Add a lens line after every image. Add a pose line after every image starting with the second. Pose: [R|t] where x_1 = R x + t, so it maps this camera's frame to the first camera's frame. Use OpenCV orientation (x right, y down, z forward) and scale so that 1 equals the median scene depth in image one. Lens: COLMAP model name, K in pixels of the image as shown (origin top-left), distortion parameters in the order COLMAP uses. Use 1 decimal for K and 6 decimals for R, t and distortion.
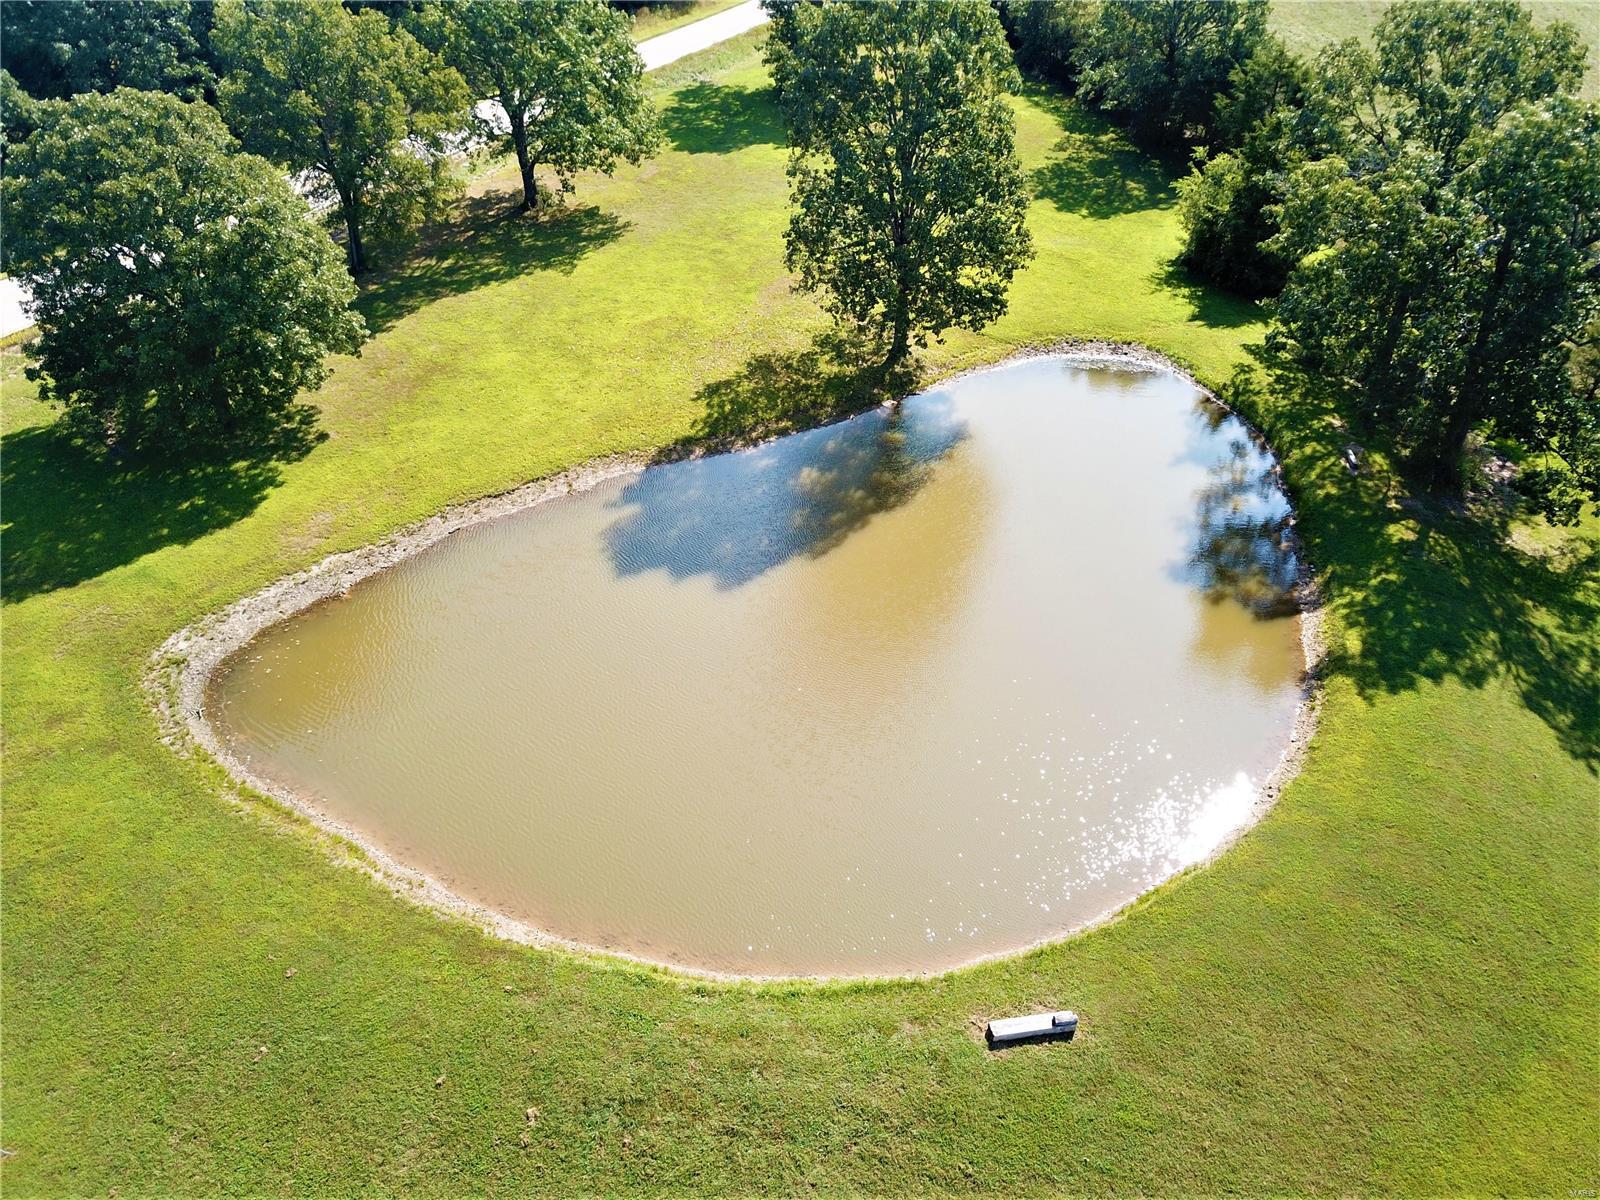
lens RADIAL K [[1220.9, 0, 809.3], [0, 1220.9, 595.5], [0, 0, 1]] dist [0.009312, -0.008979]
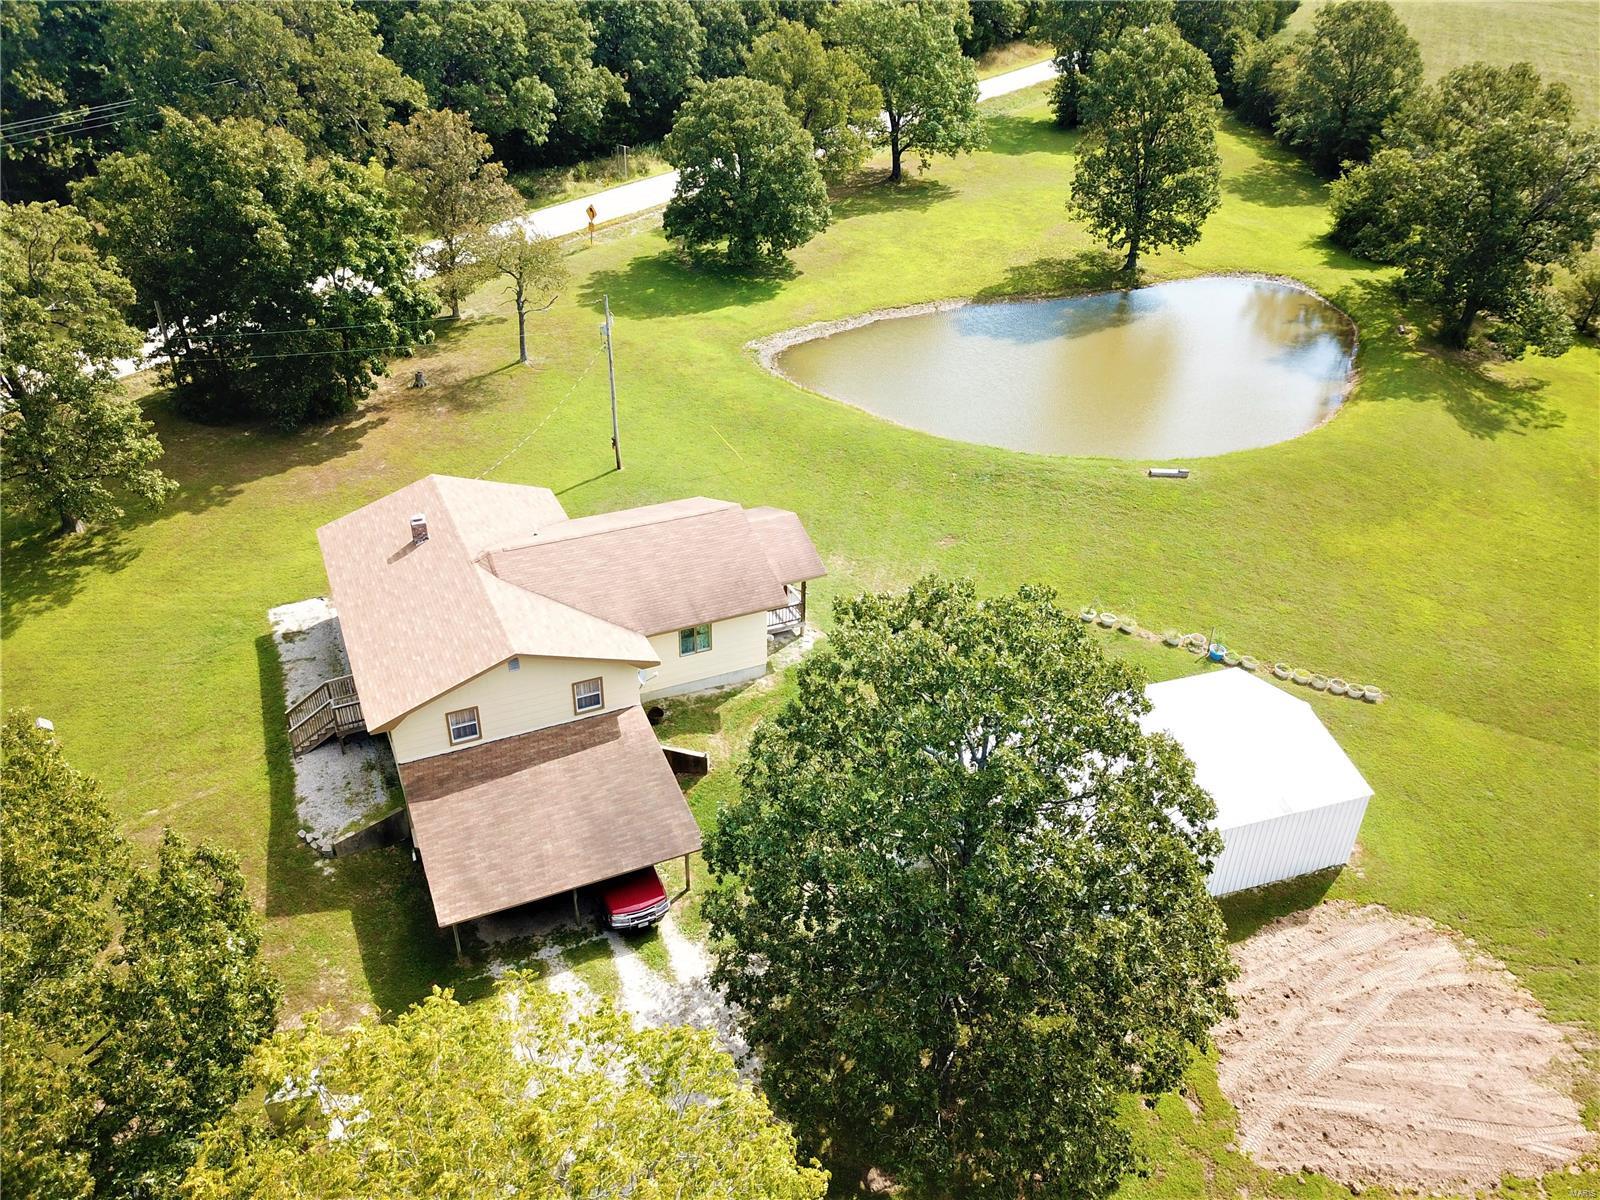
lens RADIAL K [[1220.9, 0, 809.3], [0, 1220.9, 595.5], [0, 0, 1]] dist [0.009312, -0.008979]
pose [[0.982302, 0.110757, -0.151049, -0.055802], [-0.118700, 0.991928, -0.044590, 0.383389], [0.144891, 0.061731, 0.987520, -0.685621]]
